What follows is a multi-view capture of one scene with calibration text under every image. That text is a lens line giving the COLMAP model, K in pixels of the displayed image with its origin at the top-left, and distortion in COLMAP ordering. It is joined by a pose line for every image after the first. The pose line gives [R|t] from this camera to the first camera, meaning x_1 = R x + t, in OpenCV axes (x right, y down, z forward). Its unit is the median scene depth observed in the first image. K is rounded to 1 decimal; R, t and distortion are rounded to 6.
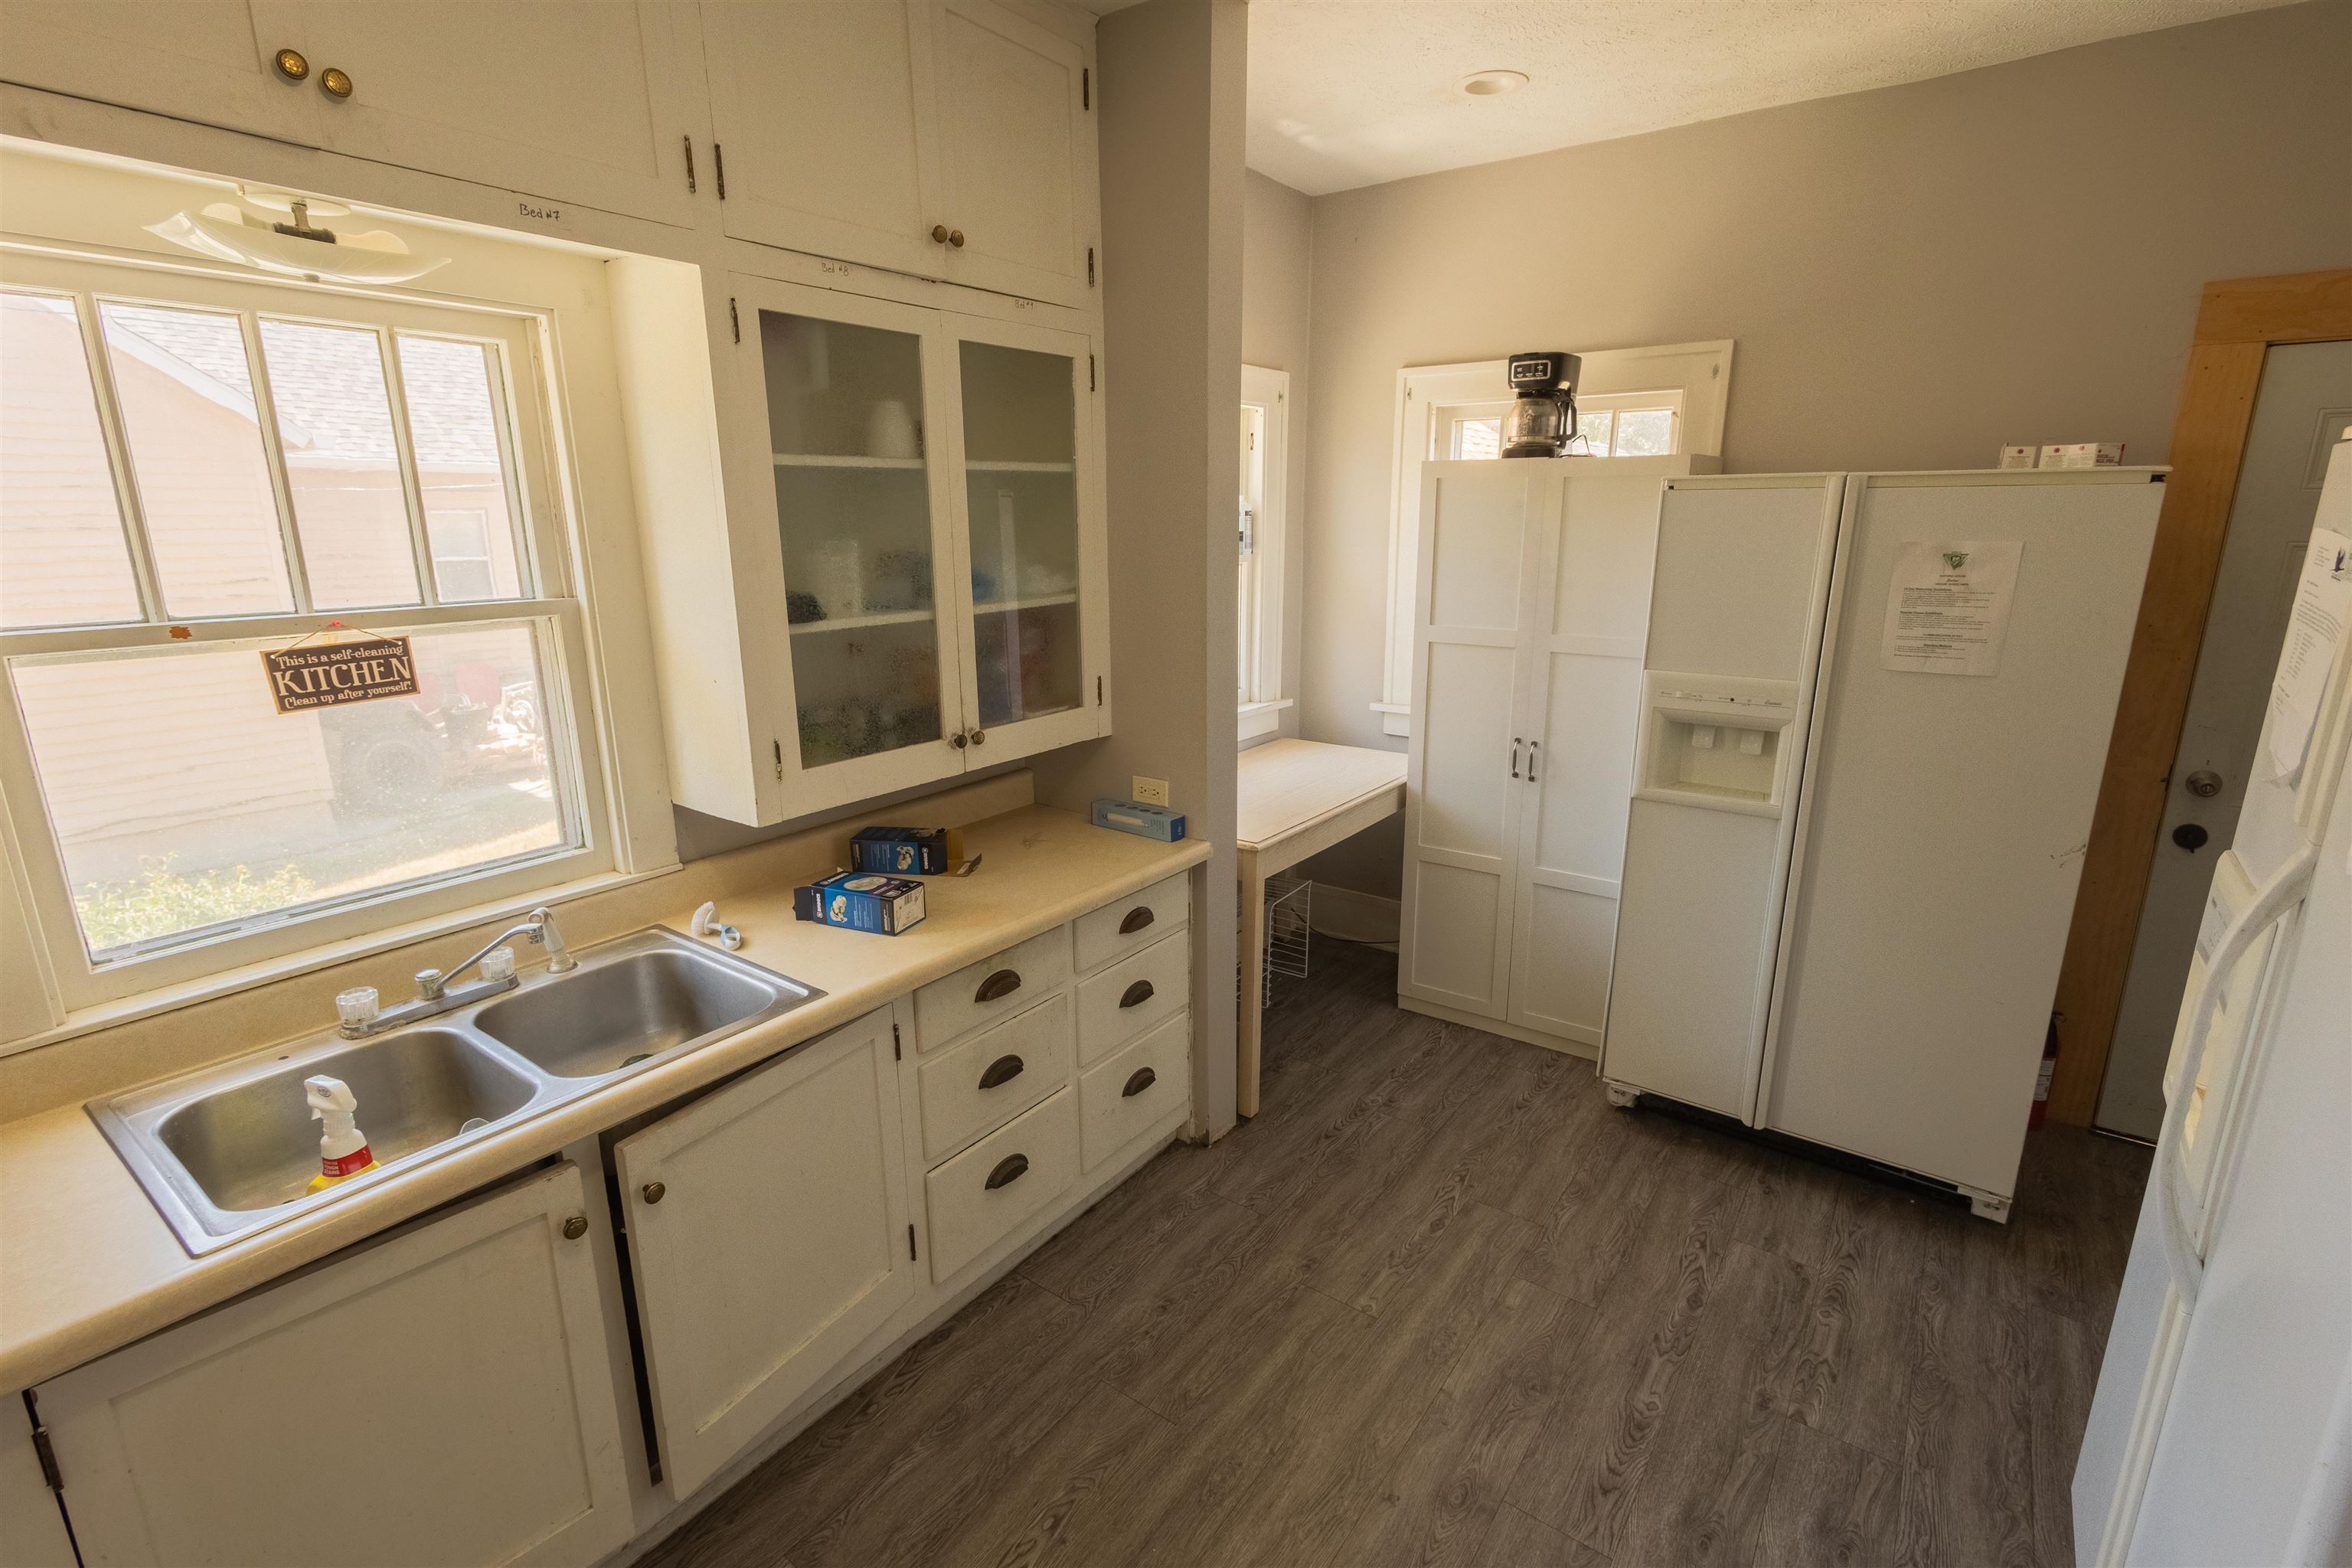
lens RADIAL K [[1079.9, 0, 1178.1], [0, 1079.9, 786.4], [0, 0, 1]] dist [0.011662, -0.000377]
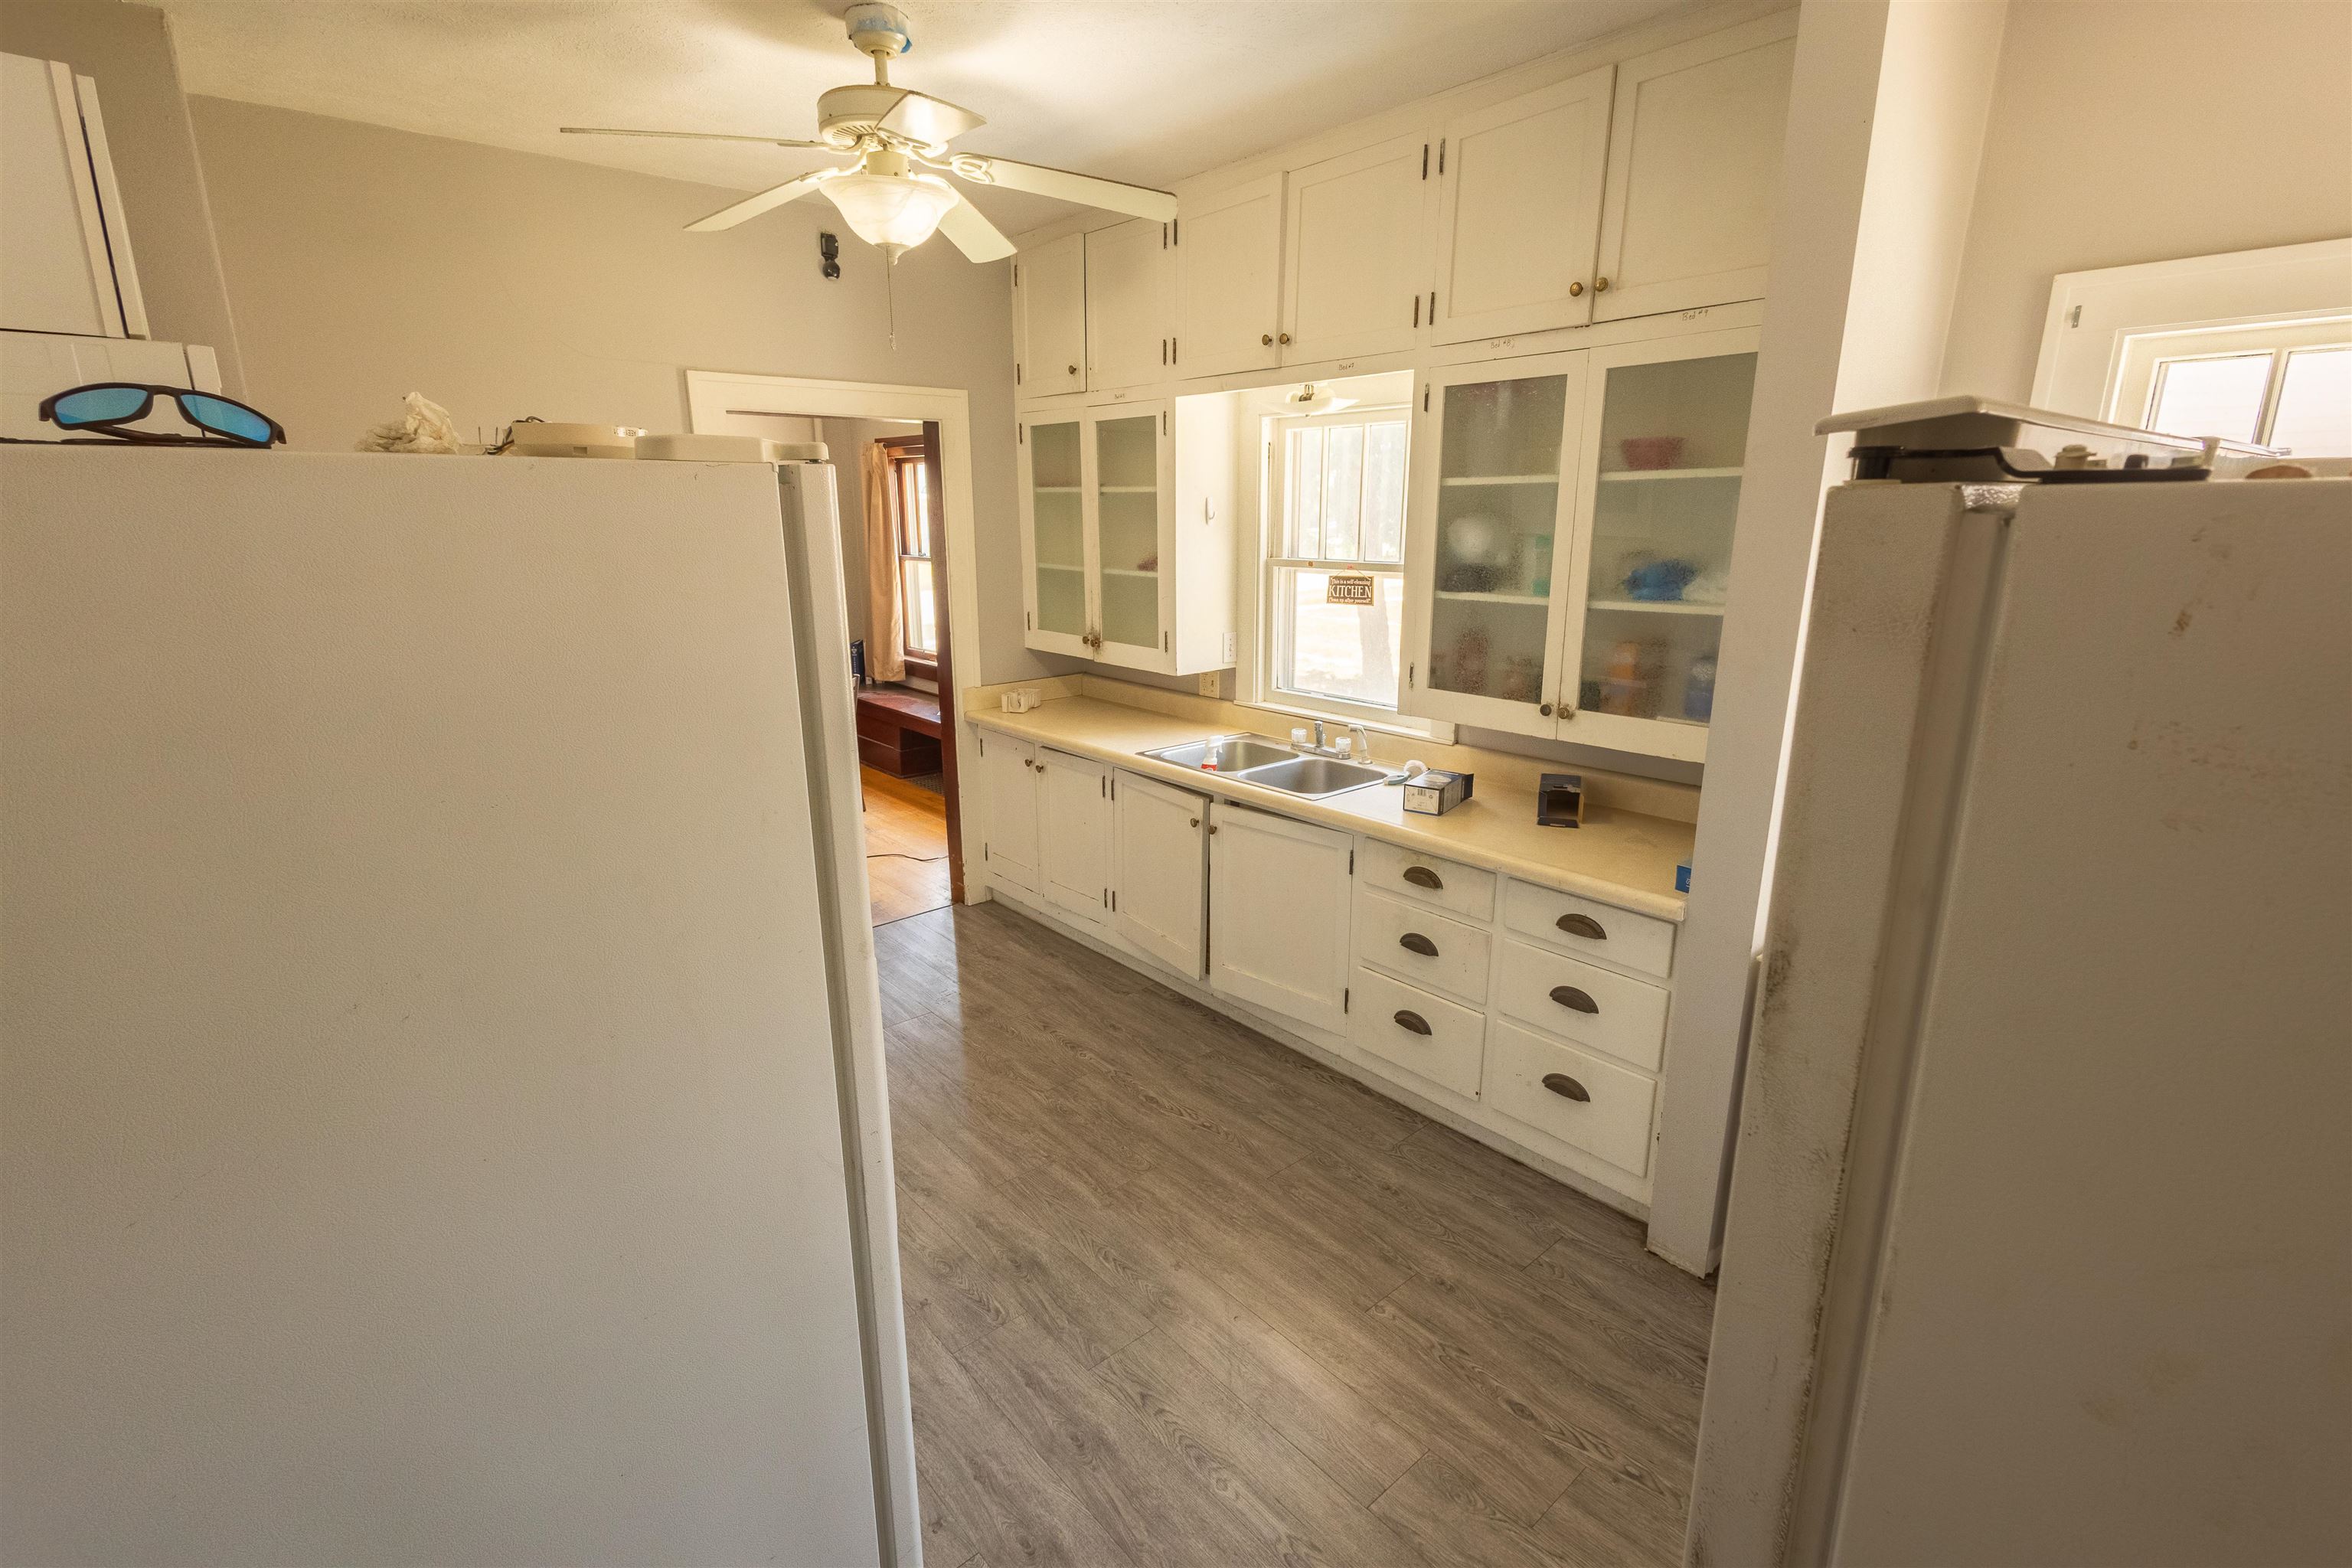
lens RADIAL K [[1079.9, 0, 1176.8], [0, 1079.9, 781.0], [0, 0, 1]] dist [0.011662, -0.000377]
pose [[-0.217963, 0.249299, -0.943579, 1.198566], [-0.235107, 0.924939, 0.298683, -0.267430], [0.947215, 0.286944, -0.142991, 0.939194]]
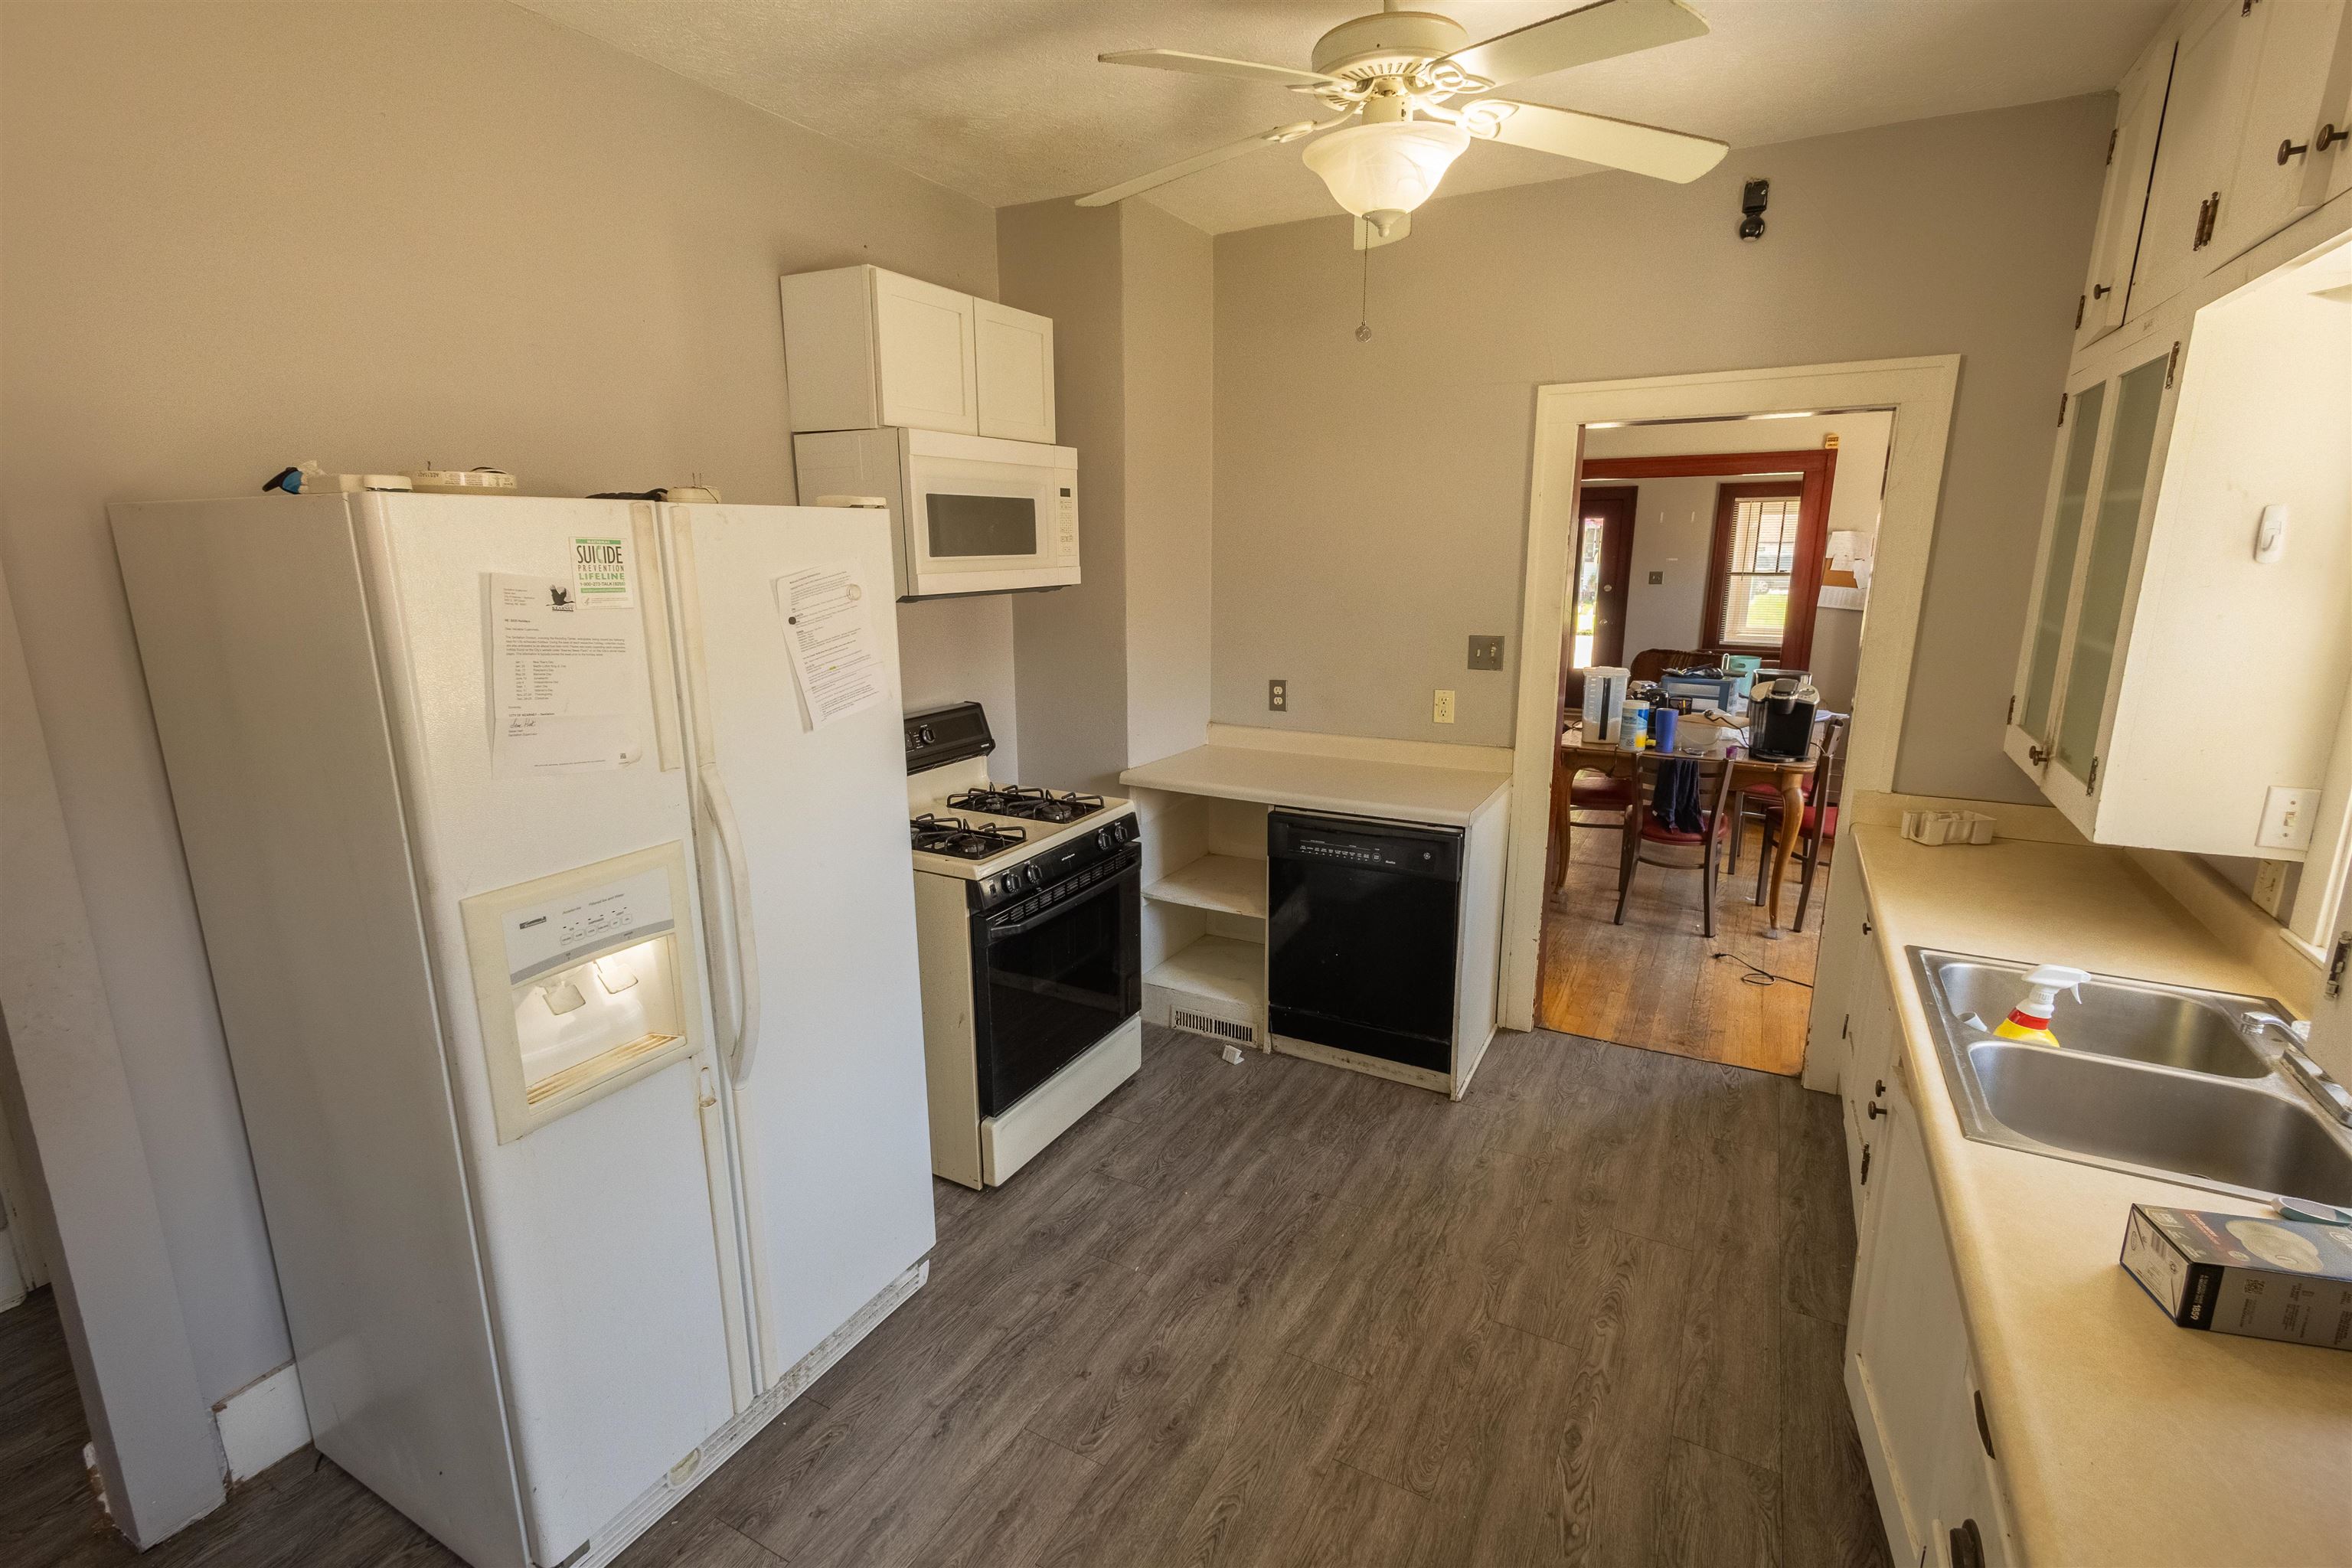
lens RADIAL K [[1079.9, 0, 1173.7], [0, 1079.9, 783.5], [0, 0, 1]] dist [0.011662, -0.000377]
pose [[-0.991114, 0.042927, -0.125895, 0.323999], [-0.019091, 0.890784, 0.454026, -0.367315], [0.131635, 0.452395, -0.882049, 1.382856]]
